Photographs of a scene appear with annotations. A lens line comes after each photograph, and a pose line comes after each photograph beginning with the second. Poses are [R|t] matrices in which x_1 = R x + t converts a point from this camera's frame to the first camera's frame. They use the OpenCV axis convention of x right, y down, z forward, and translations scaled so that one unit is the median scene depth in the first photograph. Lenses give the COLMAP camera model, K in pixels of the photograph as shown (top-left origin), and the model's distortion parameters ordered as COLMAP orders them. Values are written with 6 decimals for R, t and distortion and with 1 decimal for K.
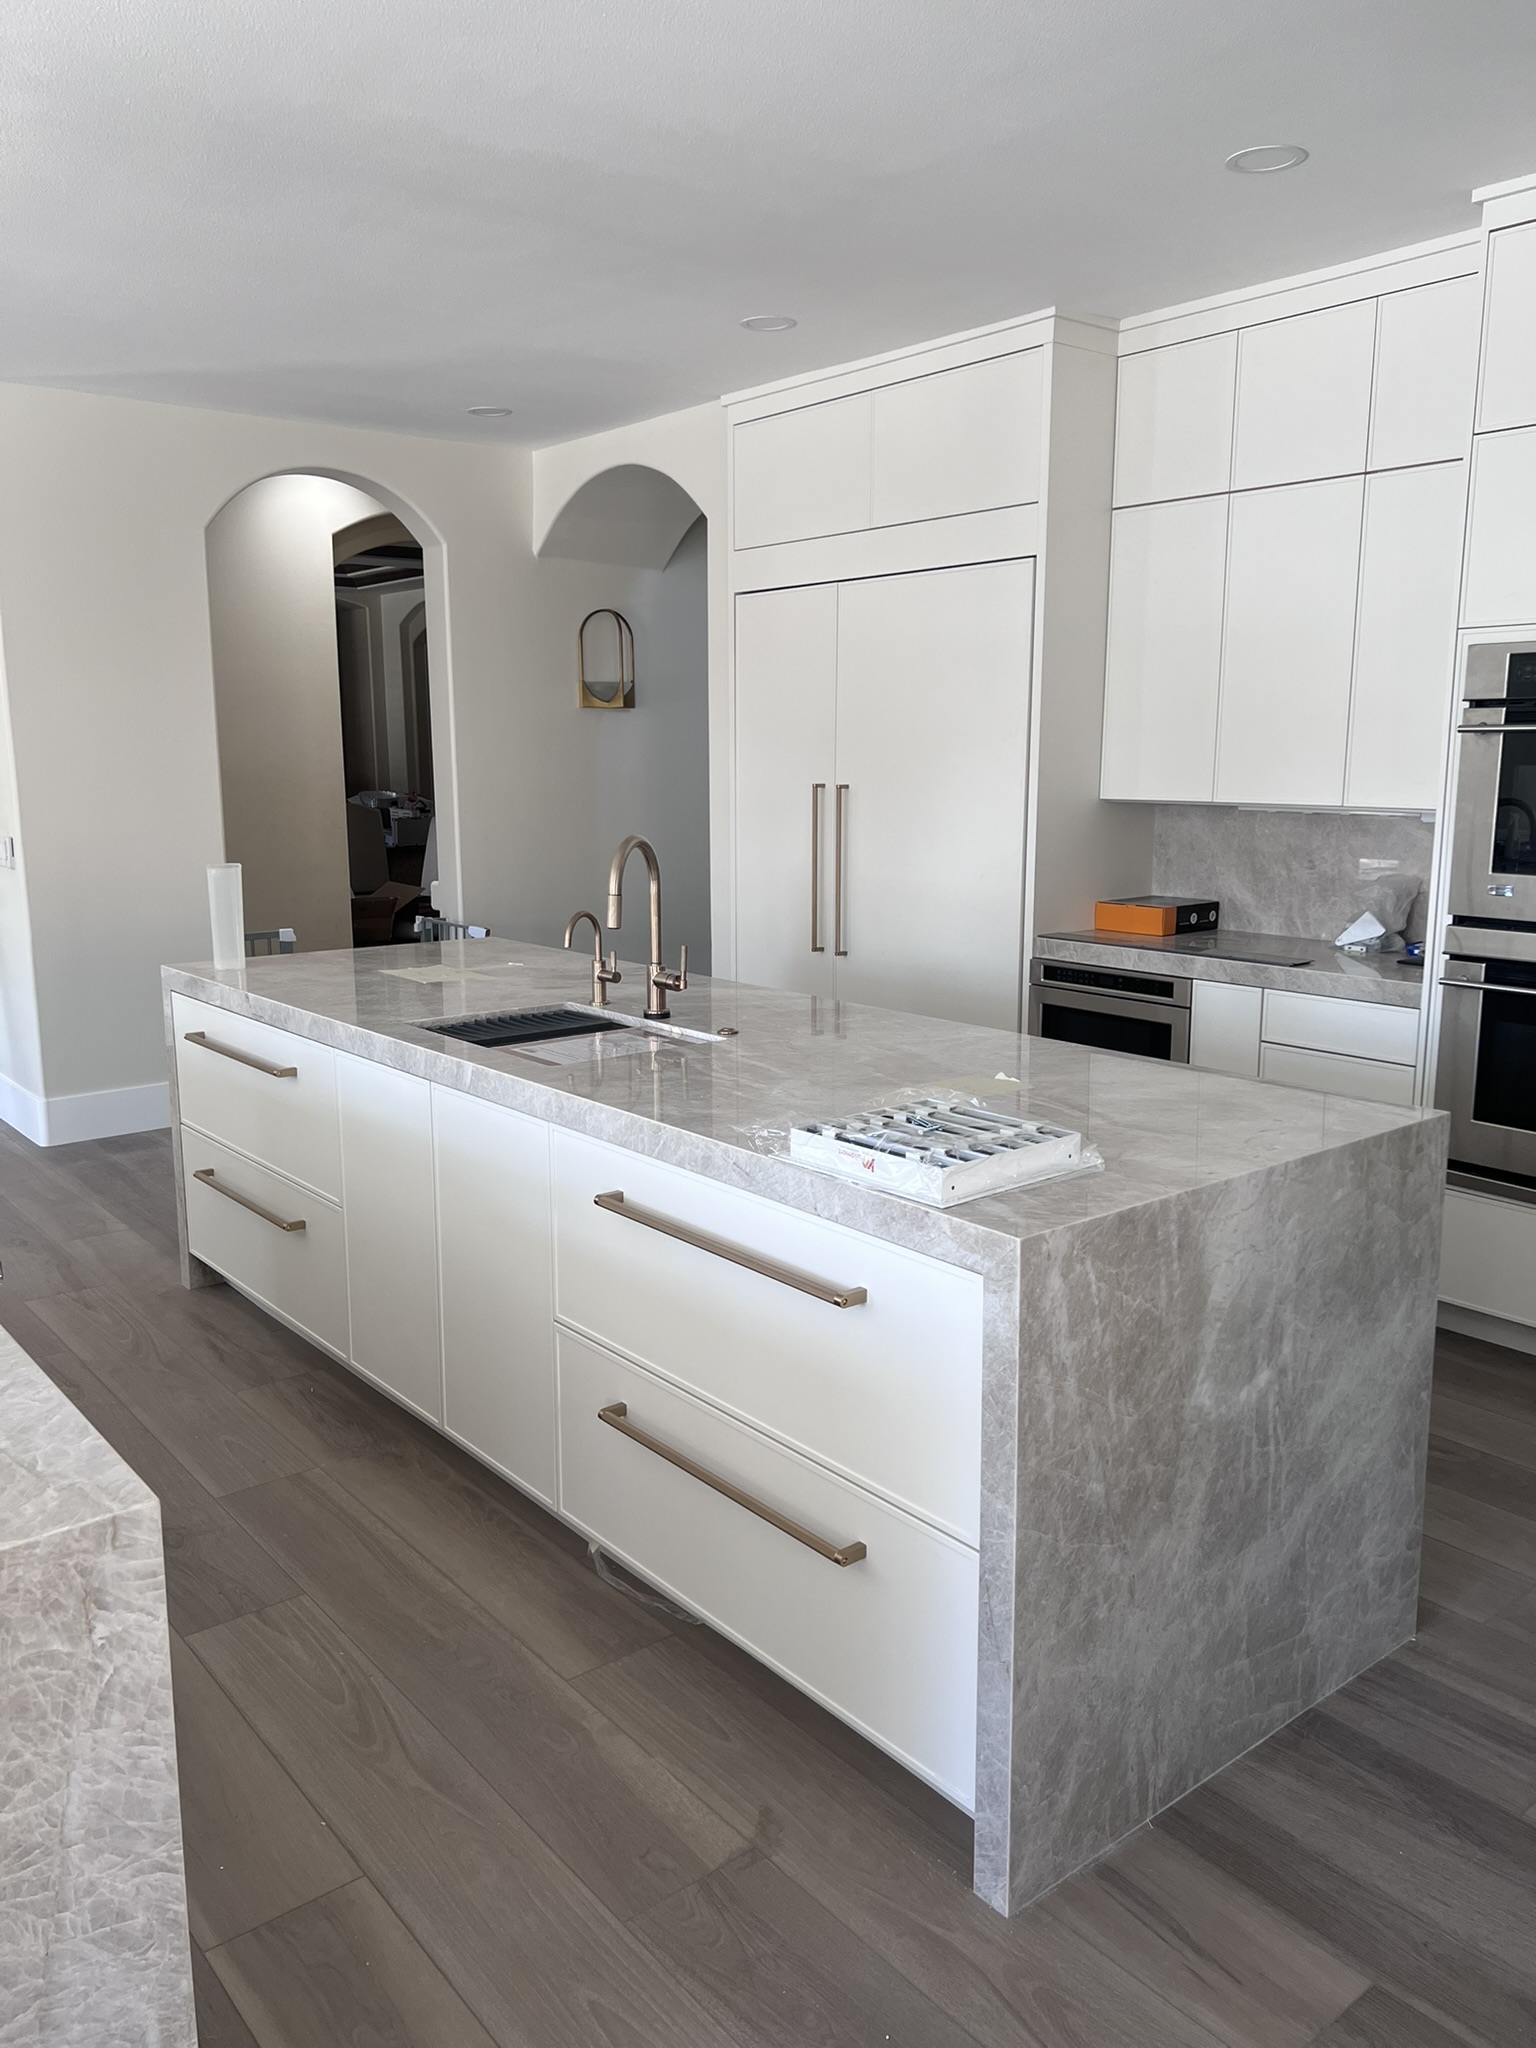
lens RADIAL K [[1535.1, 0, 748.7], [0, 1535.1, 1020.3], [0, 0, 1]] dist [0.032499, -0.031393]
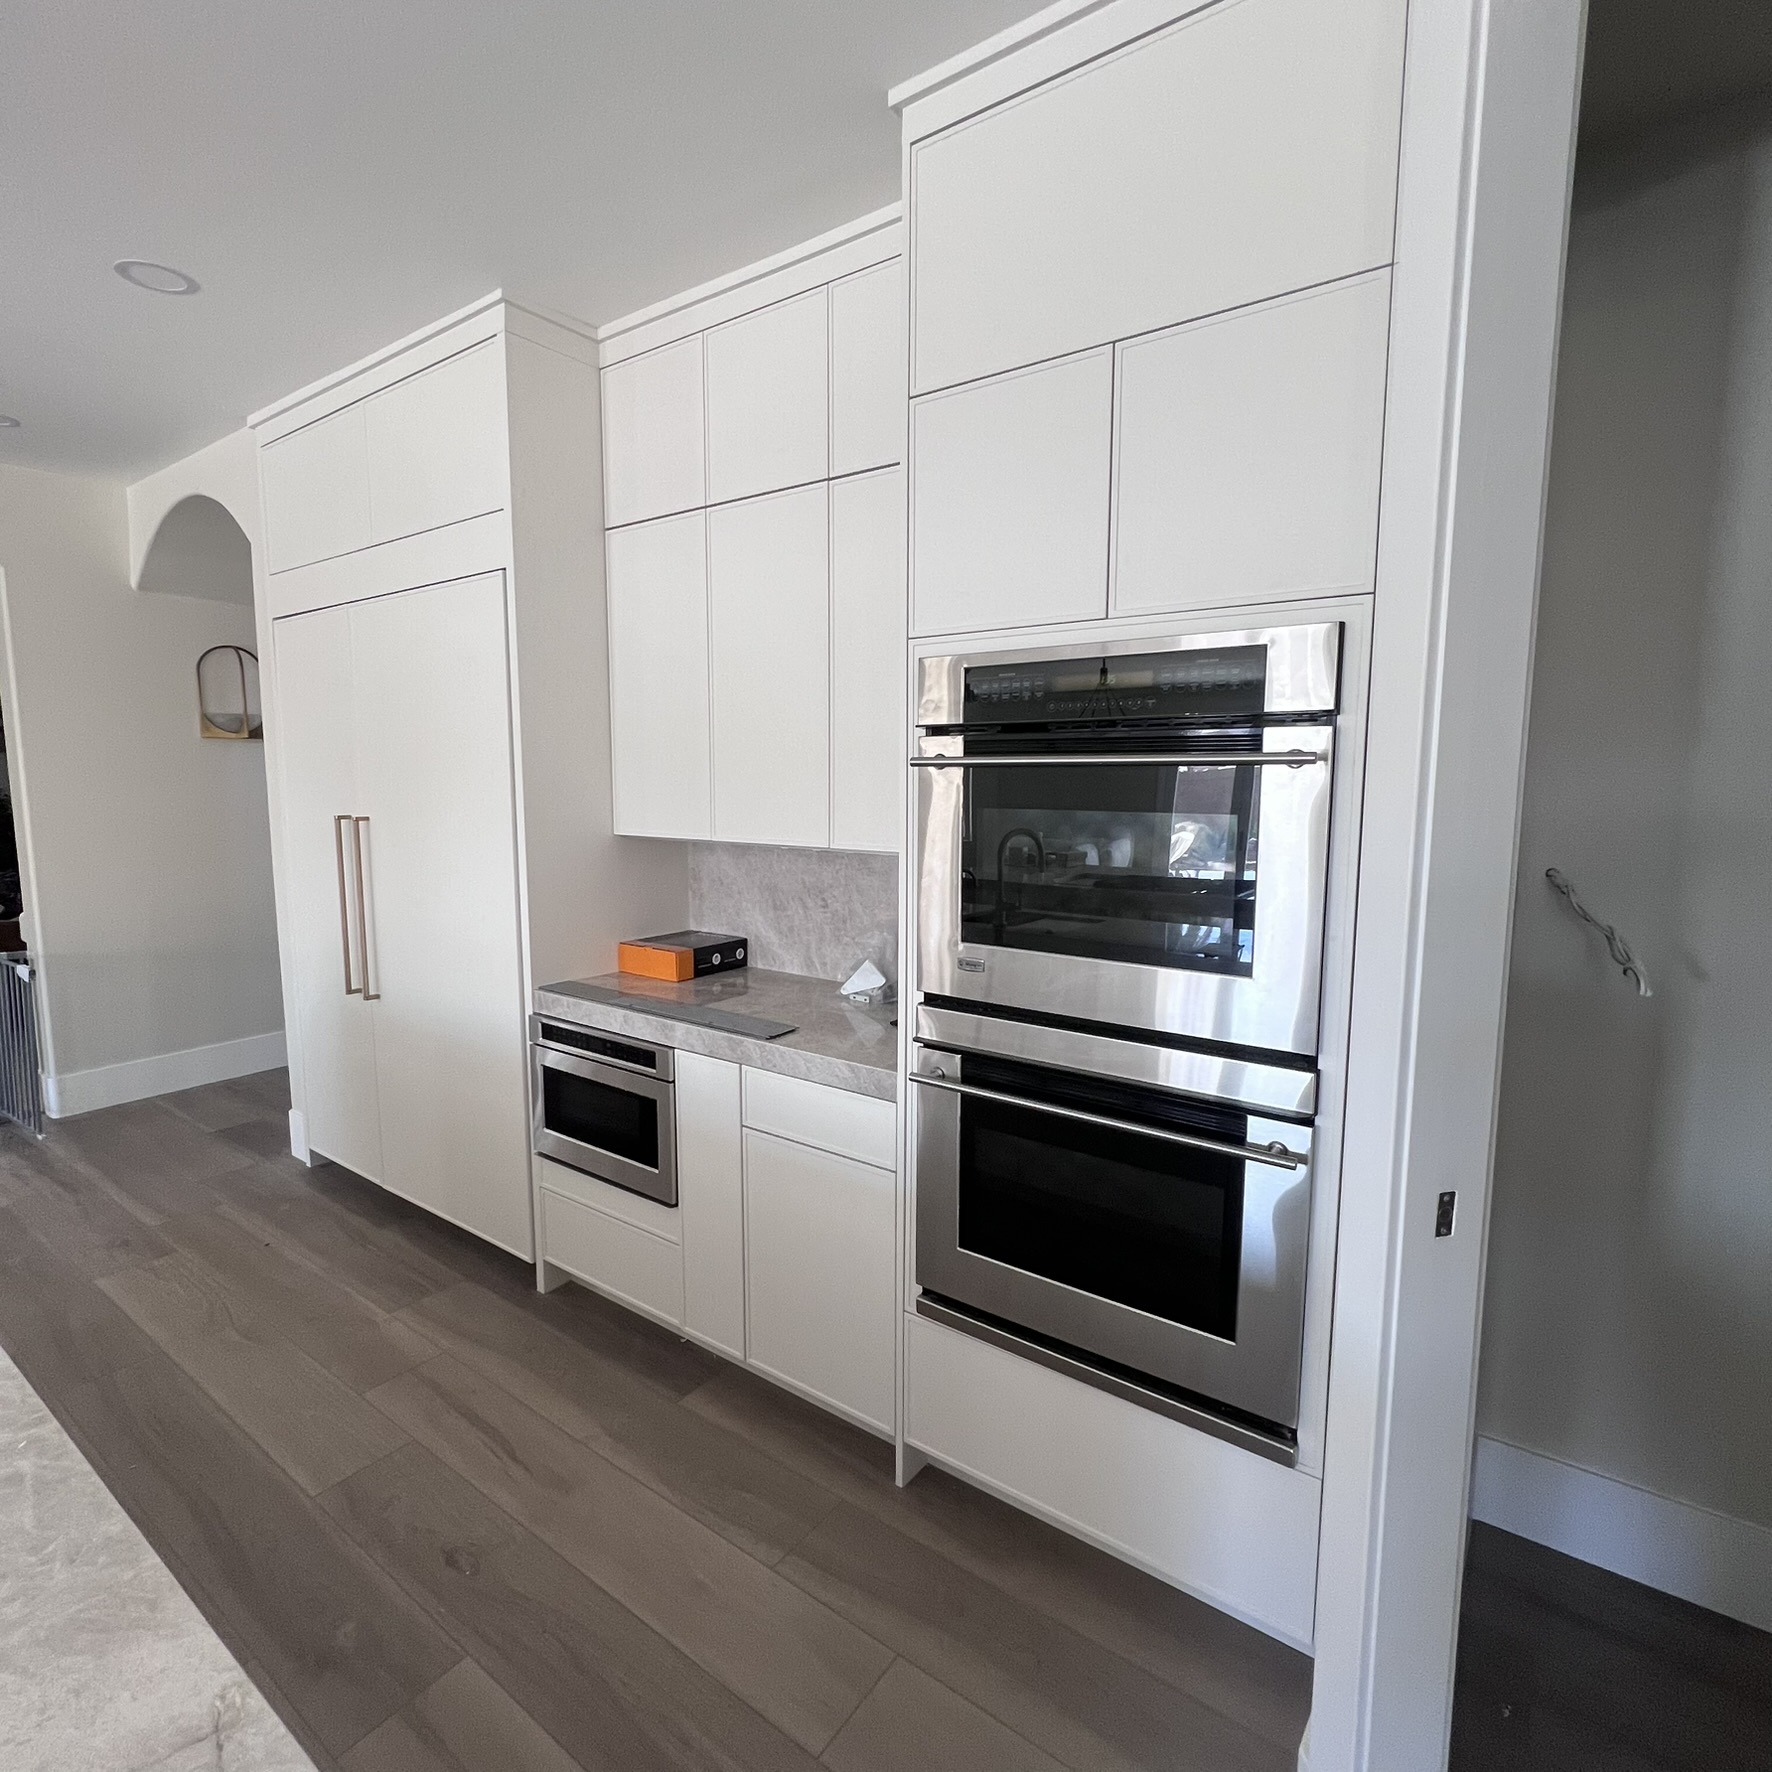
lens RADIAL K [[951.8, 0, 891.0], [0, 951.8, 885.8], [0, 0, 1]] dist [-0.002128, -0.002000]
pose [[0.962998, -0.023102, 0.268515, 0.246900], [0.040079, 0.997517, -0.057915, -0.076185], [-0.266510, 0.066534, 0.961533, 0.420183]]
